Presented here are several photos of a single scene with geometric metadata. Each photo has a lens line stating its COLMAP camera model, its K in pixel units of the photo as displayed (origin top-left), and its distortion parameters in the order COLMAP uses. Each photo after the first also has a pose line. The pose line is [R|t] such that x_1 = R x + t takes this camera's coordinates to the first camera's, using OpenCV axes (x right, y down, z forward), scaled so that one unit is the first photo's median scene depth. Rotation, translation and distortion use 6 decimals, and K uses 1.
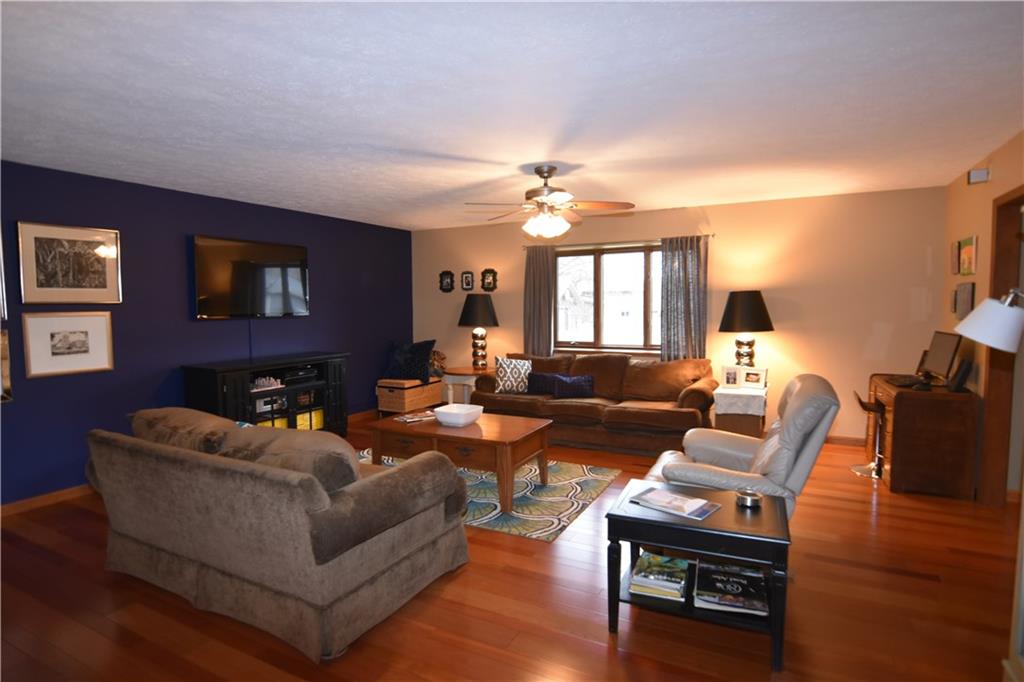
lens RADIAL K [[542.4, 0, 512.2], [0, 542.4, 340.6], [0, 0, 1]] dist [-0.021484, -0.000515]
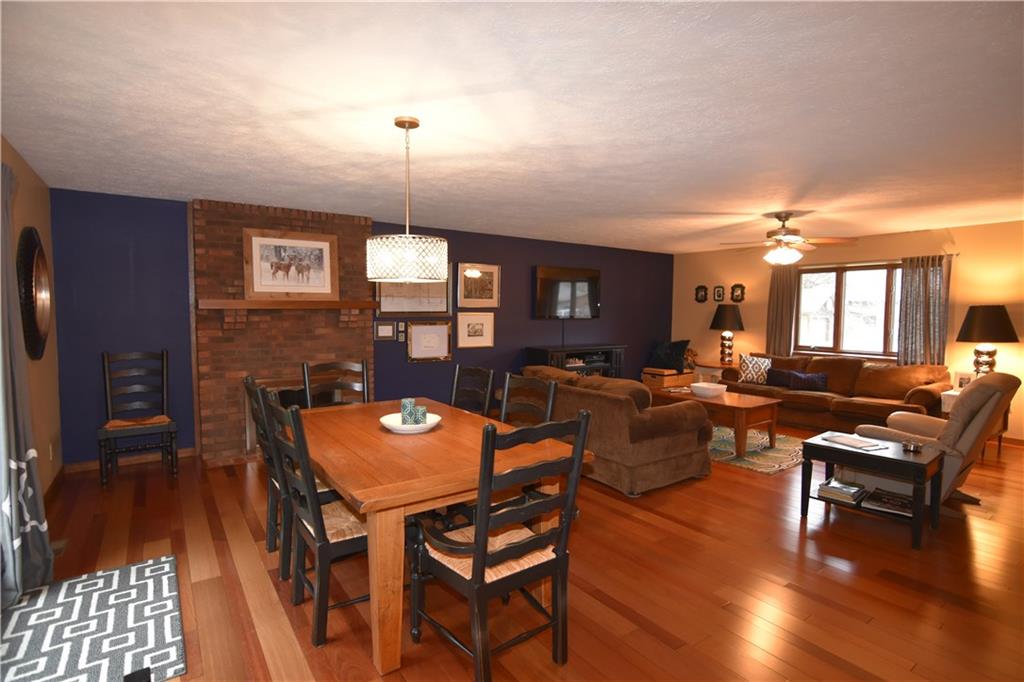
lens RADIAL K [[506.6, 0, 511.4], [0, 506.6, 341.1], [0, 0, 1]] dist [-0.028919, 0.001627]
pose [[0.891633, 0.043366, -0.450676, 0.024843], [-0.046423, 0.998913, 0.004275, 0.021180], [0.450372, 0.017111, 0.892677, -0.326596]]
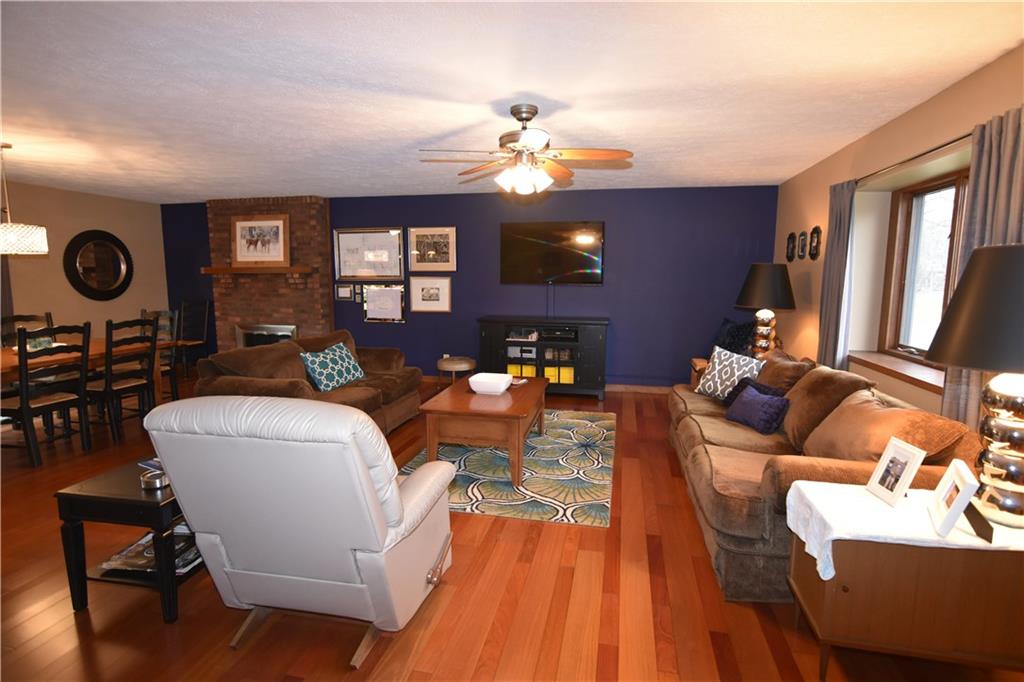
lens RADIAL K [[506.6, 0, 512.2], [0, 506.6, 341.4], [0, 0, 1]] dist [-0.028919, 0.001627]
pose [[0.266657, 0.136244, -0.954113, 0.628918], [-0.074422, 0.989913, 0.120556, -0.046616], [0.960914, 0.038860, 0.274107, 0.600494]]
